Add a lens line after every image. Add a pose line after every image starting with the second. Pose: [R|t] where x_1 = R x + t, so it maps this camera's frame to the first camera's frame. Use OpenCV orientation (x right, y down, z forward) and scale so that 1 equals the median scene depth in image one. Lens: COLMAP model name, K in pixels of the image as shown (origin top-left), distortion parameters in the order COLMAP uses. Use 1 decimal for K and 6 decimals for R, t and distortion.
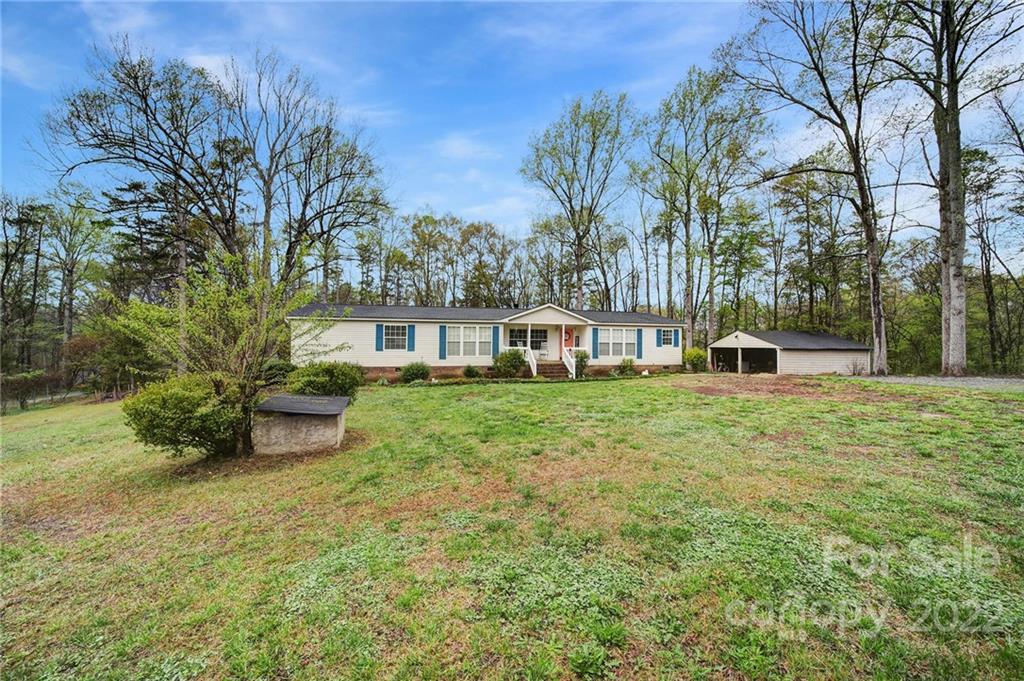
lens RADIAL K [[373.3, 0, 515.6], [0, 373.3, 343.0], [0, 0, 1]] dist [-0.005741, 0.000014]
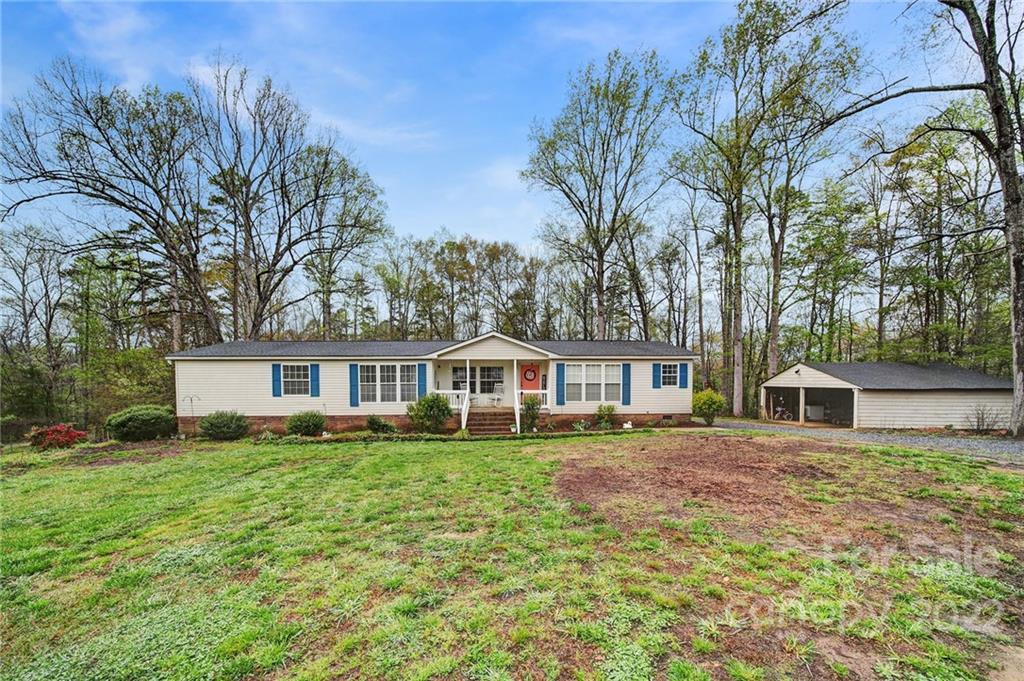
lens RADIAL K [[400.1, 0, 512.9], [0, 400.1, 383.0], [0, 0, 1]] dist [-0.001546, 0.000075]
pose [[0.983206, -0.008930, -0.182281, 0.265686], [0.010464, 0.999917, 0.007459, -0.008878], [0.182199, -0.009241, 0.983218, 0.206808]]
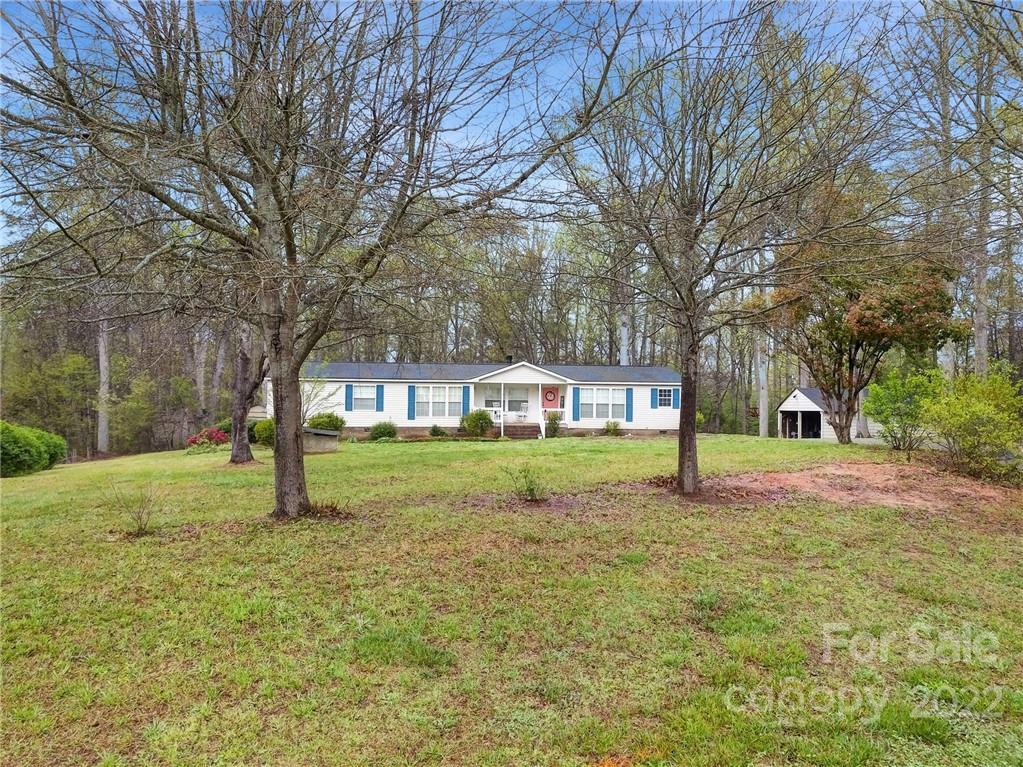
lens RADIAL K [[826.8, 0, 511.5], [0, 826.8, 383.5], [0, 0, 1]] dist [0.036440, -0.008181]
pose [[0.990040, 0.000906, -0.140784, 0.342452], [-0.004257, 0.999715, -0.023499, -0.001562], [0.140723, 0.023864, 0.989761, -1.031985]]
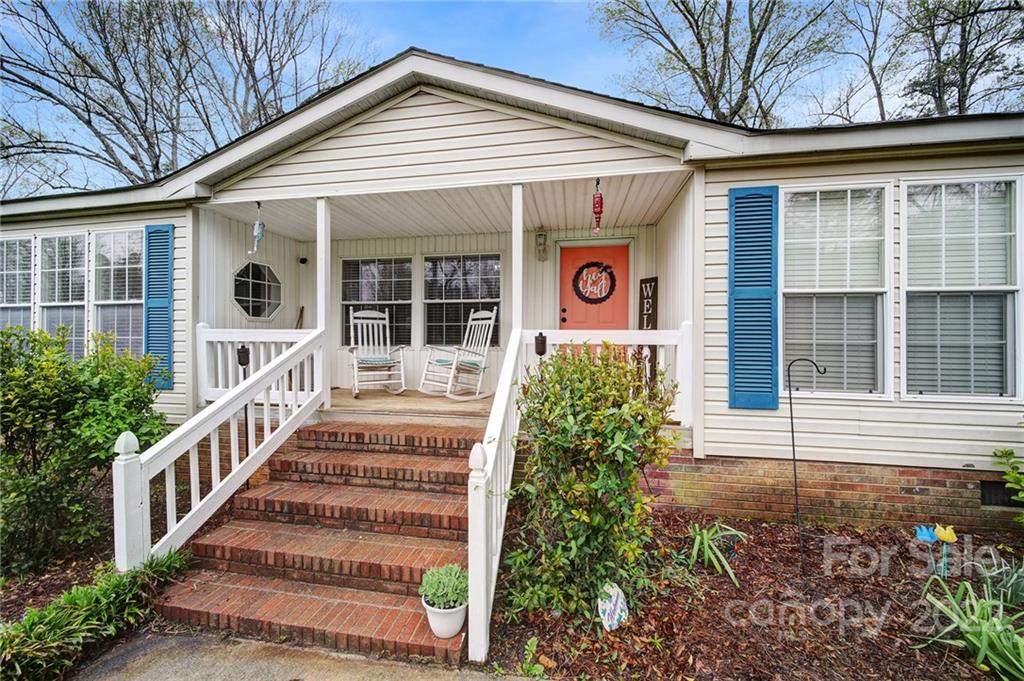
lens RADIAL K [[361.1, 0, 509.2], [0, 361.1, 336.9], [0, 0, 1]] dist [-0.005249, -0.000208]
pose [[0.919648, -0.003817, -0.392726, 0.183133], [0.001198, 0.999975, -0.006913, 0.015375], [0.392742, 0.005886, 0.919630, 0.842591]]
